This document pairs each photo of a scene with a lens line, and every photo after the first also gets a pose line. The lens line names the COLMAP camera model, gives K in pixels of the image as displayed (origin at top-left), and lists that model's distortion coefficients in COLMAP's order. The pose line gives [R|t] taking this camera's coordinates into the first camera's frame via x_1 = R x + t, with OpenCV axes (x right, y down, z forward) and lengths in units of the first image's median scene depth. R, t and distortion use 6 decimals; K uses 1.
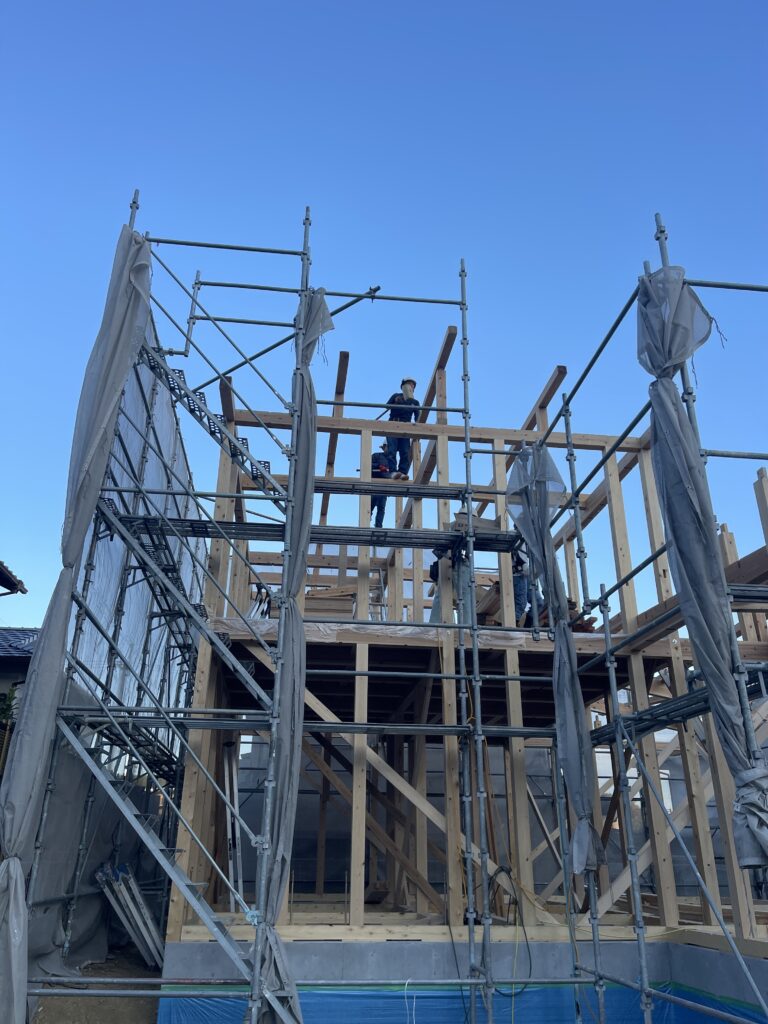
lens RADIAL K [[769.1, 0, 381.2], [0, 769.1, 508.1], [0, 0, 1]] dist [0.060768, -0.073030]
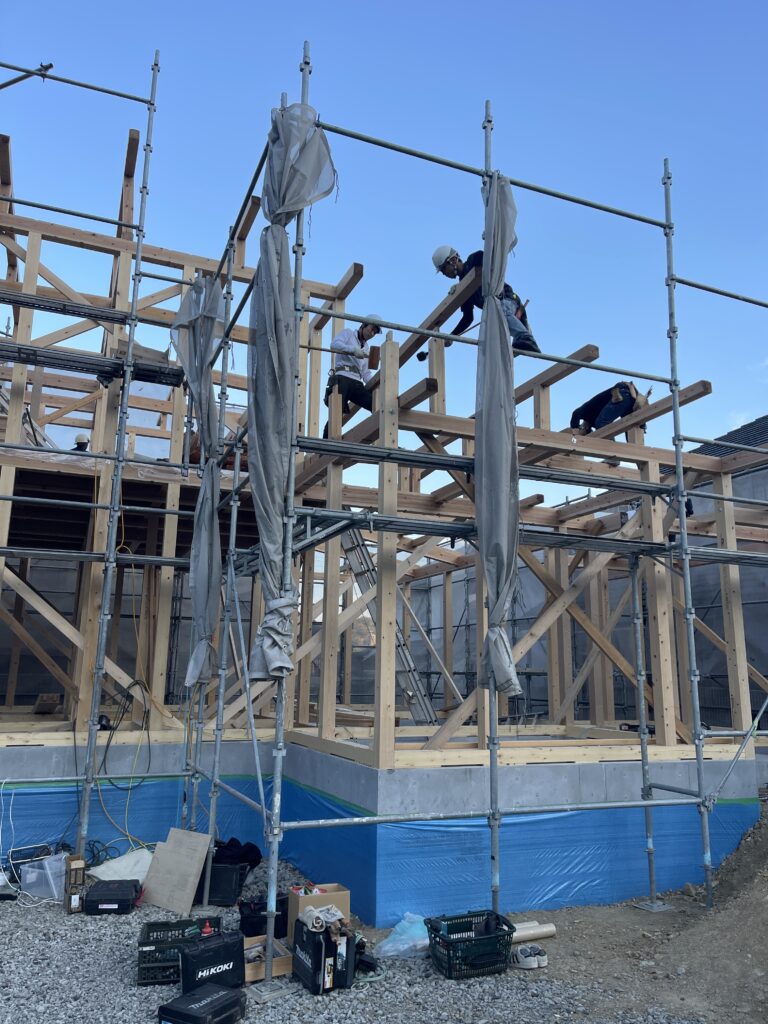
lens RADIAL K [[769.1, 0, 384.3], [0, 769.1, 512.0], [0, 0, 1]] dist [0.060768, -0.073030]
pose [[0.962641, 0.061181, 0.263779, 0.199929], [-0.116540, 0.972913, 0.199646, -0.018250], [-0.244420, -0.222928, 0.943696, -0.041114]]
